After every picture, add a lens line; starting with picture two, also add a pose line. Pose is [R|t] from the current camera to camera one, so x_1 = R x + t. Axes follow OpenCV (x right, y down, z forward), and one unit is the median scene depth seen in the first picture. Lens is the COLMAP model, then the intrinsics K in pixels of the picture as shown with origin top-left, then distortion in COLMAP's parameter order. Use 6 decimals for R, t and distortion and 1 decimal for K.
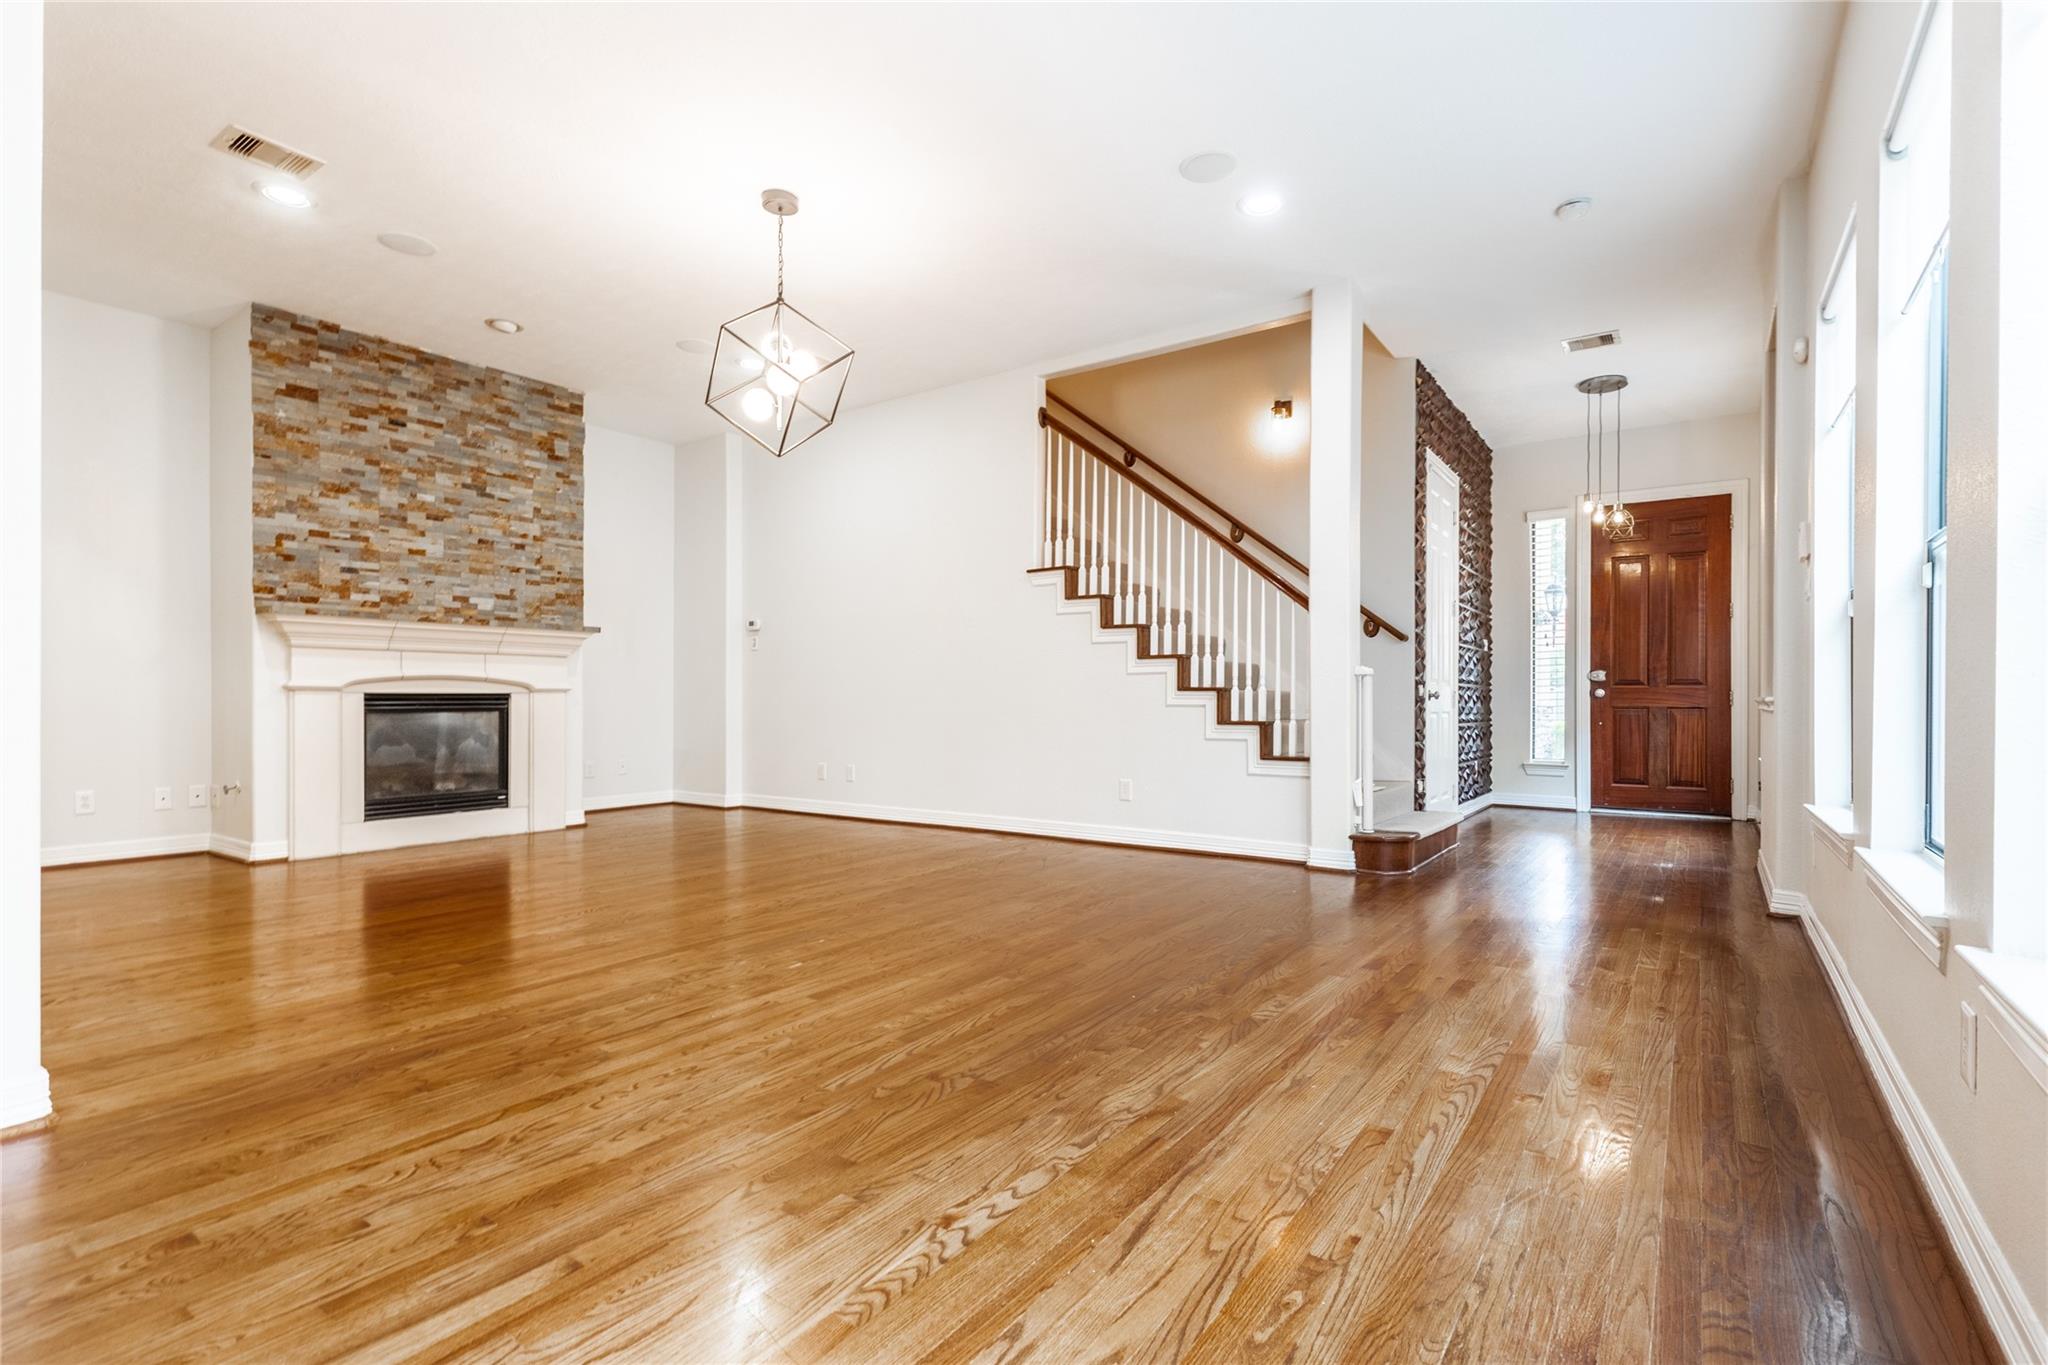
lens RADIAL K [[951.8, 0, 1038.7], [0, 951.8, 696.4], [0, 0, 1]] dist [0.006944, 0.001004]
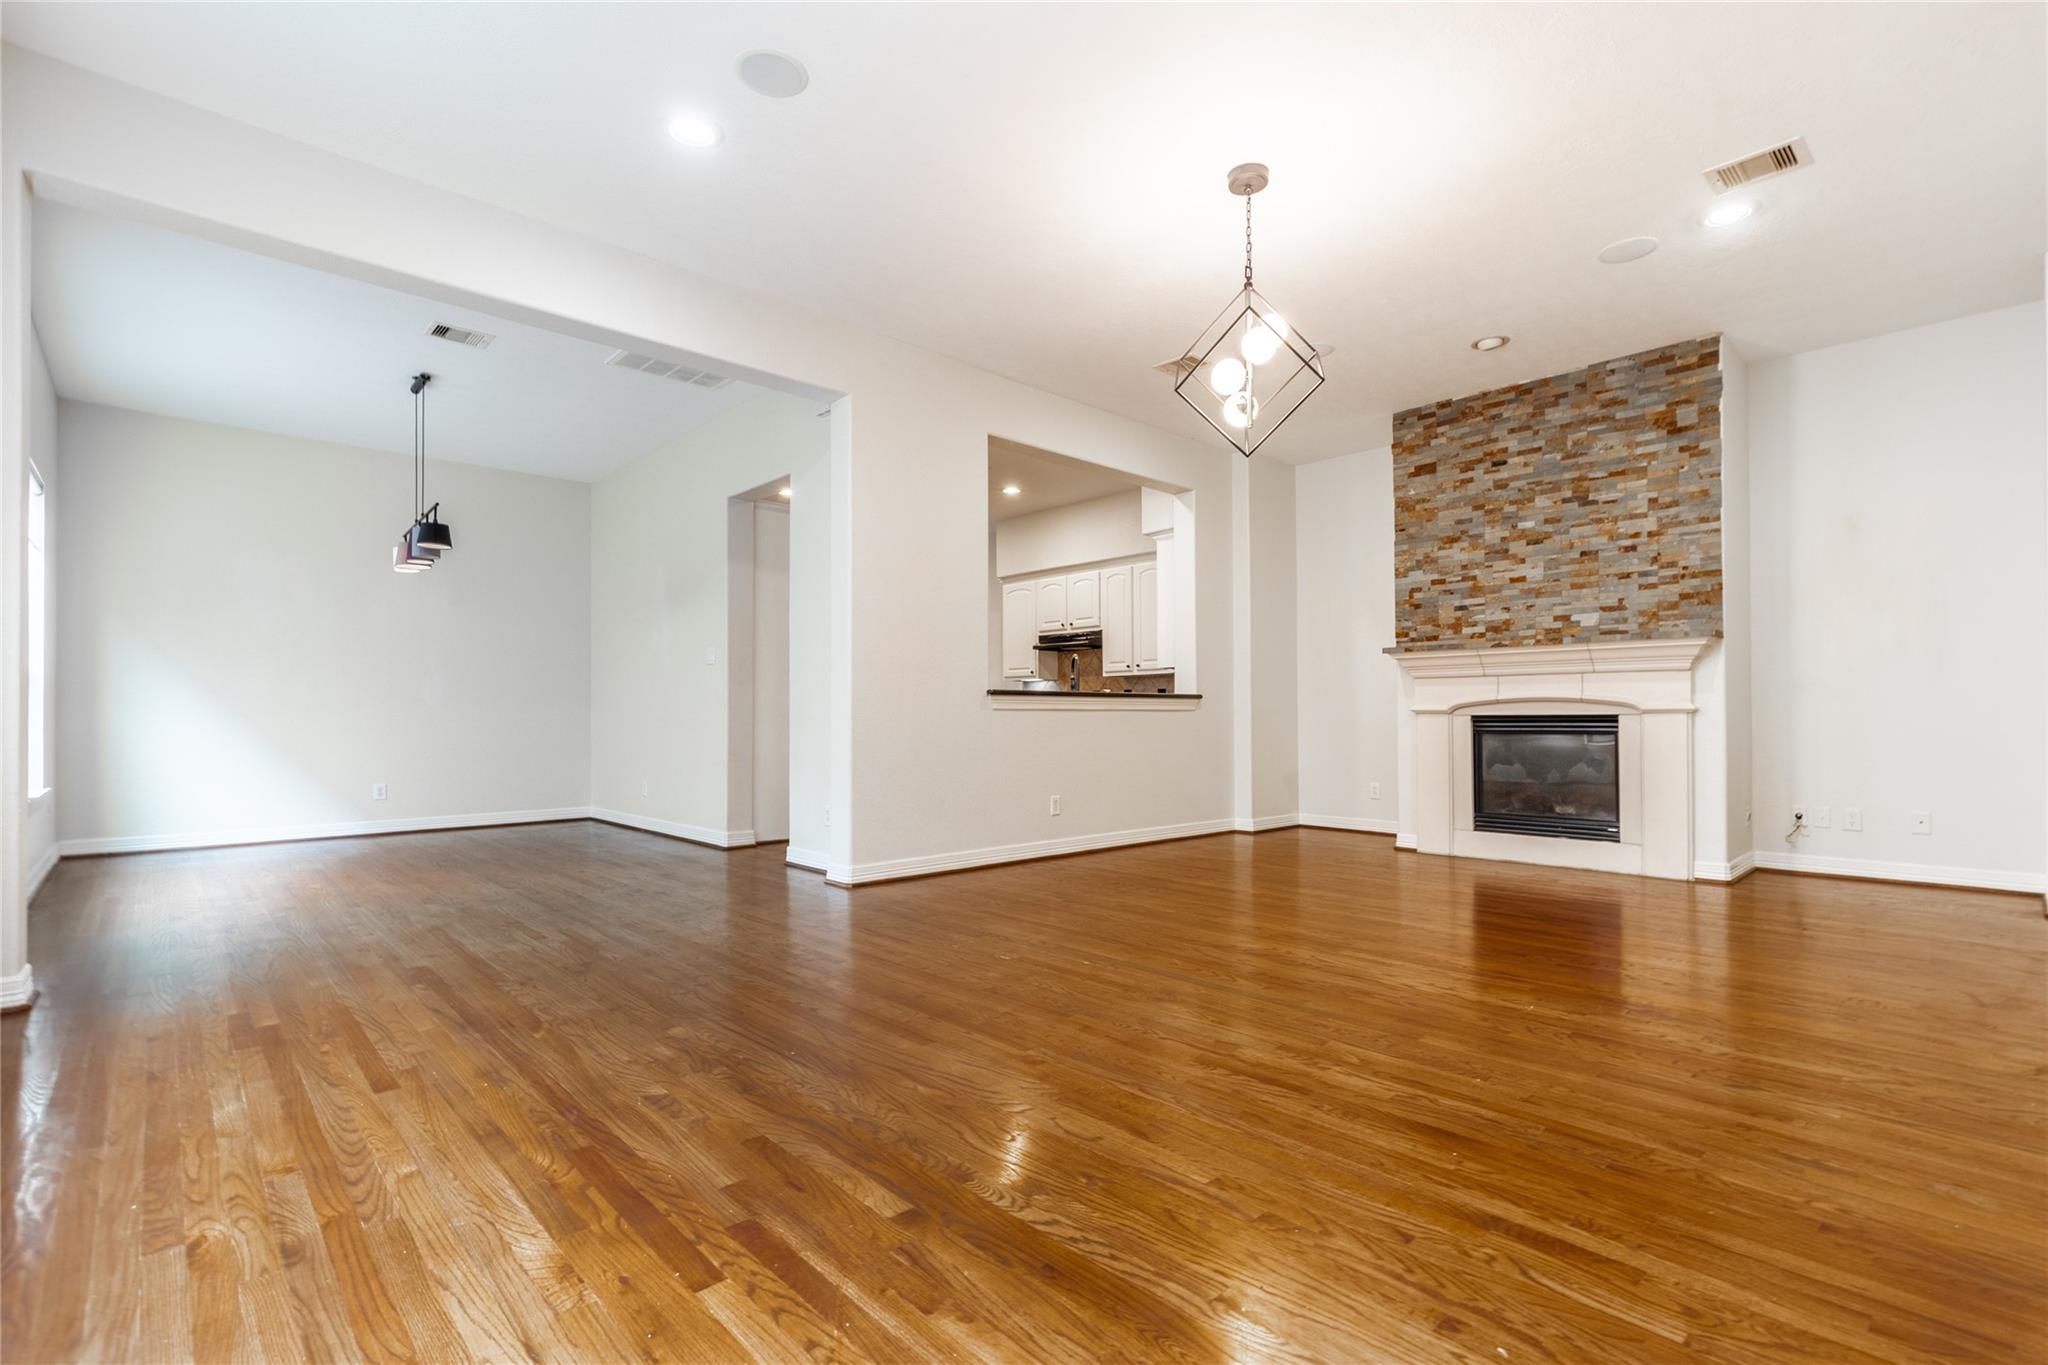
lens RADIAL K [[951.8, 0, 1036.4], [0, 951.8, 701.5], [0, 0, 1]] dist [0.006944, 0.001004]
pose [[-0.207320, -0.018814, -0.978092, 0.468002], [0.001754, 0.999806, -0.019604, 0.000541], [0.978272, -0.005780, -0.207247, 0.703785]]
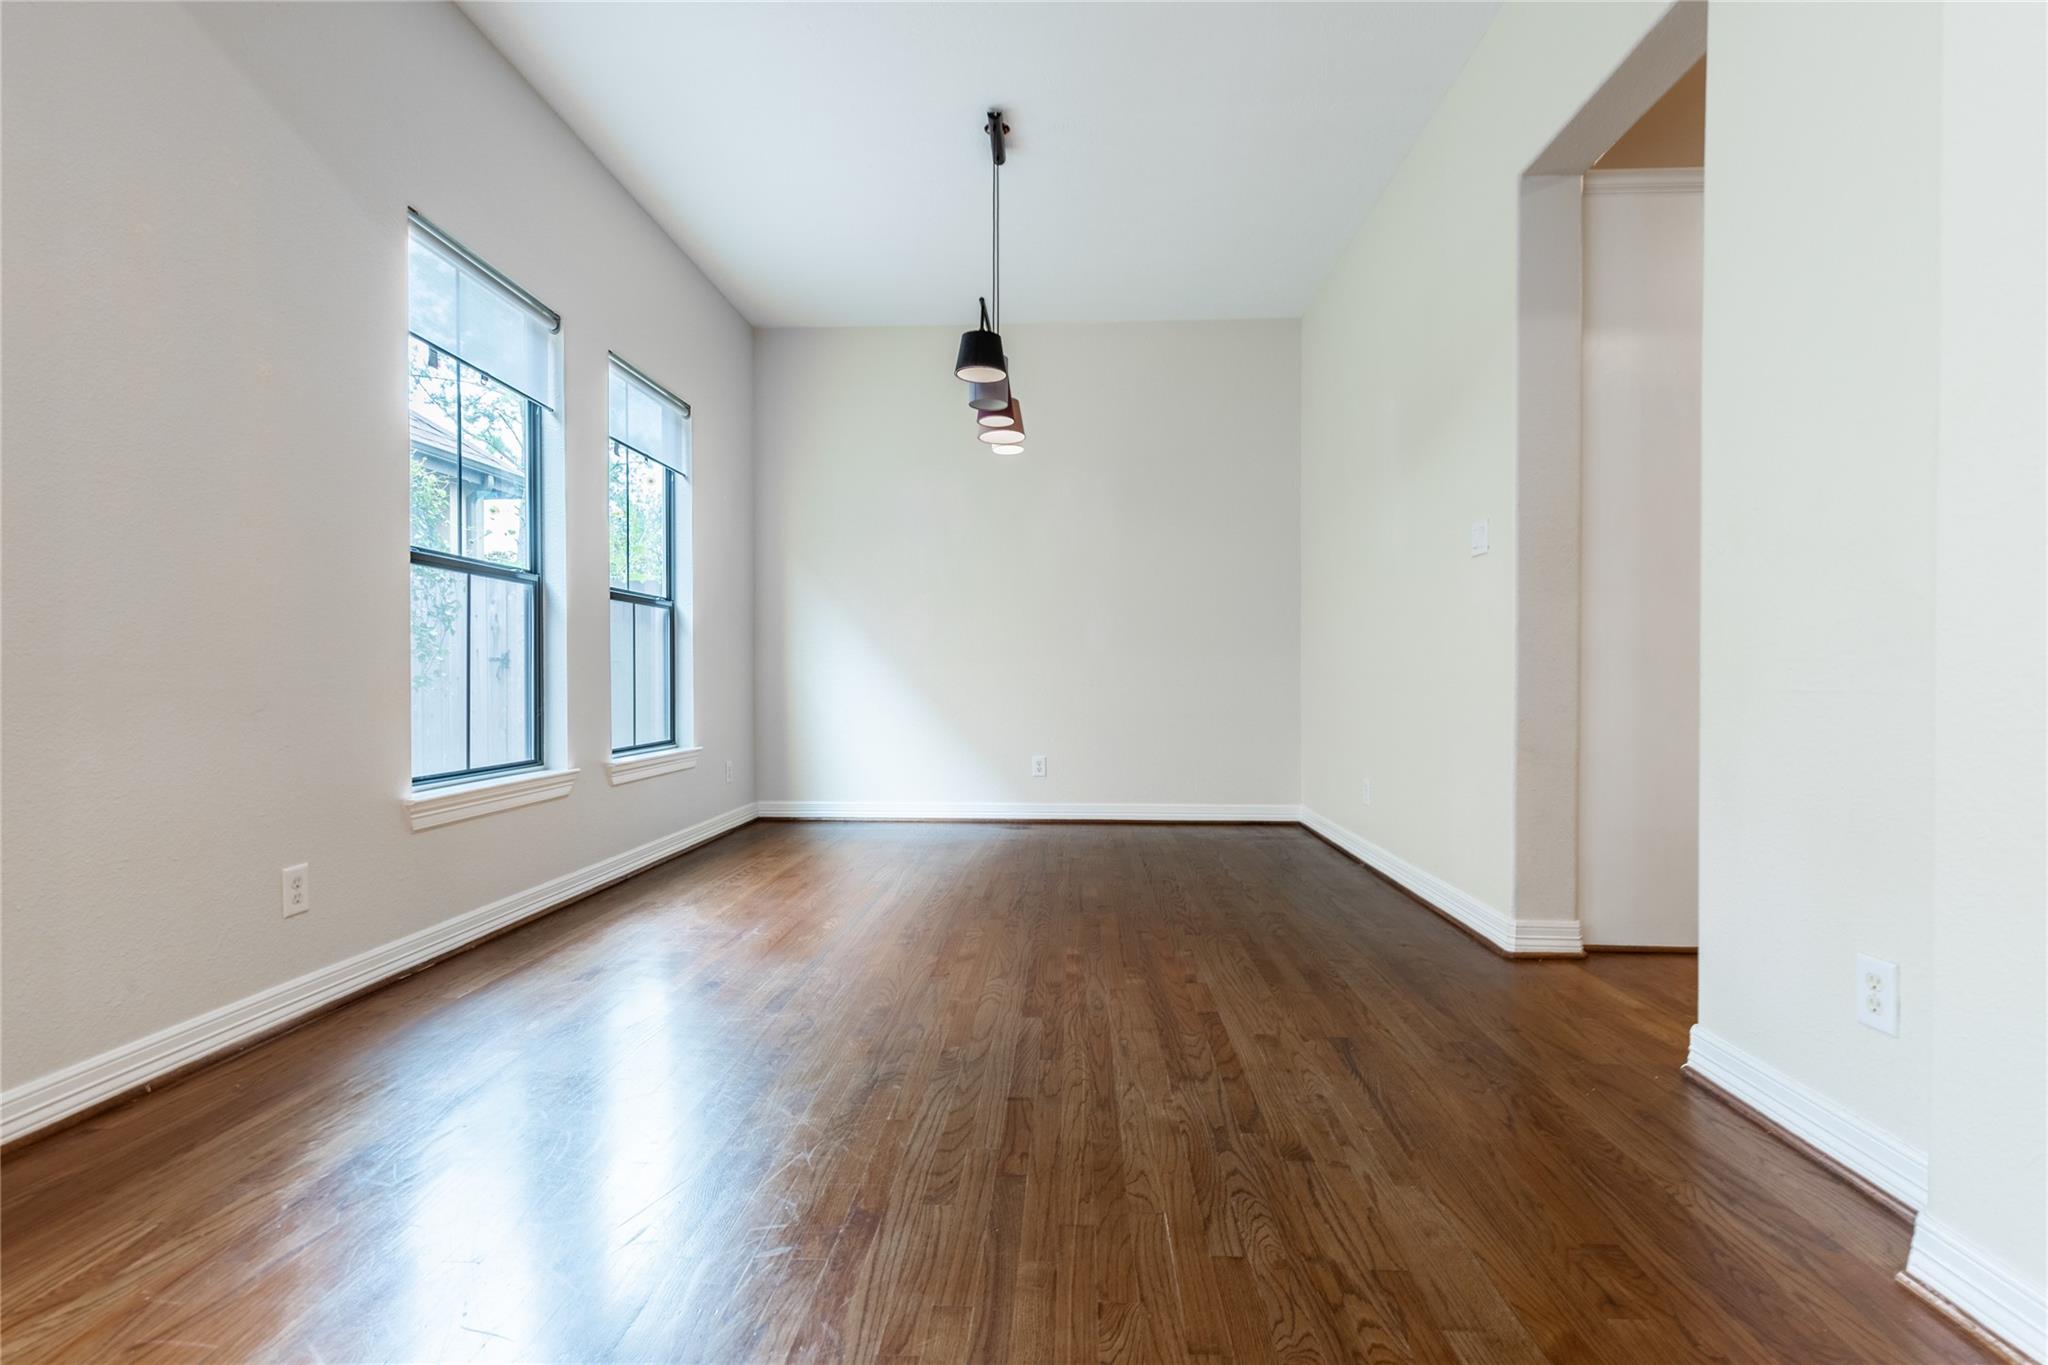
lens RADIAL K [[951.8, 0, 1022.1], [0, 951.8, 685.5], [0, 0, 1]] dist [0.006944, 0.001004]
pose [[-0.848586, -0.001709, -0.529054, -0.061746], [-0.005646, 0.999967, 0.005827, 0.005217], [0.529027, 0.007932, -0.848568, 0.407464]]
